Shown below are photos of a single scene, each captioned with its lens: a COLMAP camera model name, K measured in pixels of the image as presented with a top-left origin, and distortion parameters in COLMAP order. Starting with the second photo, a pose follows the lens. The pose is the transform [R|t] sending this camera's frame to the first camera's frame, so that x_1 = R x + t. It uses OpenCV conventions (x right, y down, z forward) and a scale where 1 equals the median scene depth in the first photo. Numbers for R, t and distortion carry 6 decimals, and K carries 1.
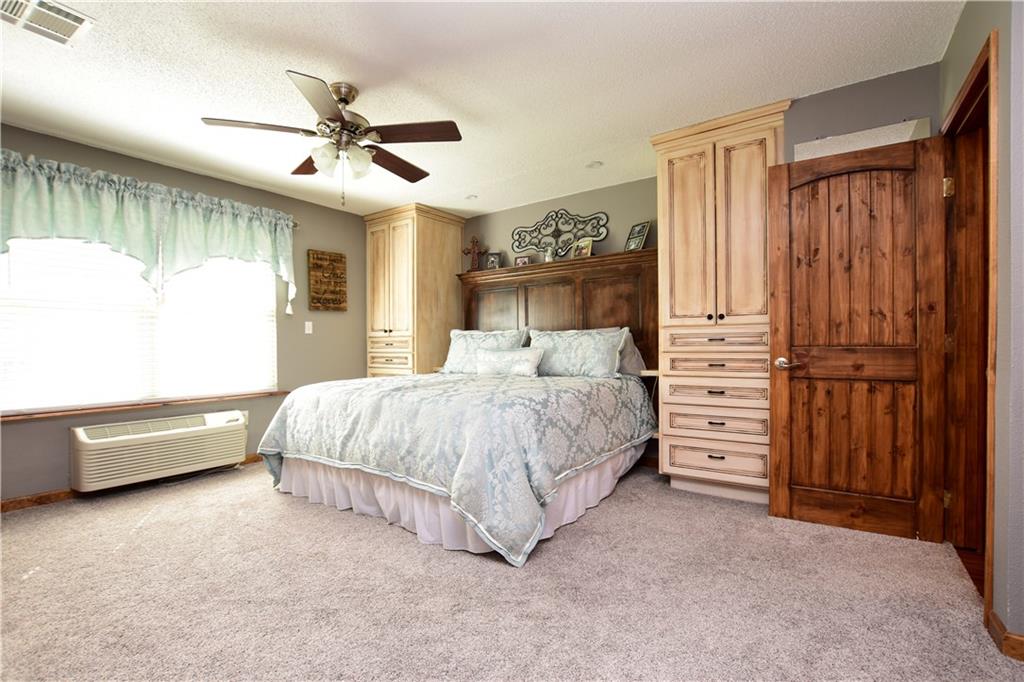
lens RADIAL K [[453.6, 0, 517.2], [0, 453.6, 345.5], [0, 0, 1]] dist [-0.034575, 0.006330]
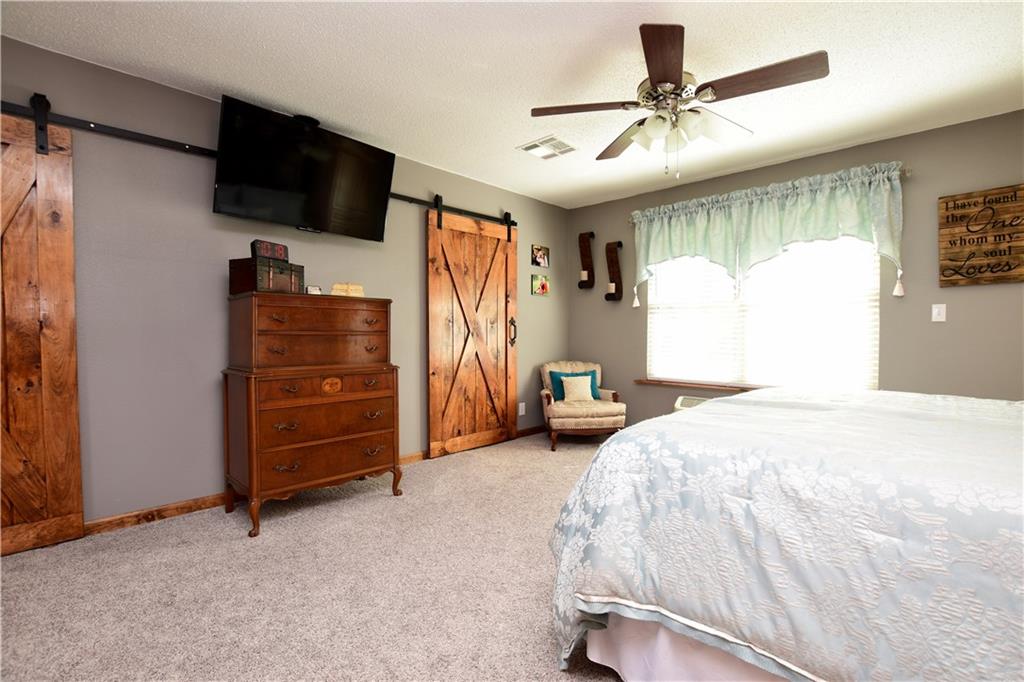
lens RADIAL K [[453.6, 0, 517.2], [0, 453.6, 345.5], [0, 0, 1]] dist [-0.034575, 0.006330]
pose [[-0.159525, 0.036308, -0.986526, 0.351432], [-0.005094, 0.999280, 0.037601, -0.014339], [0.987181, 0.011024, -0.159225, 0.555456]]
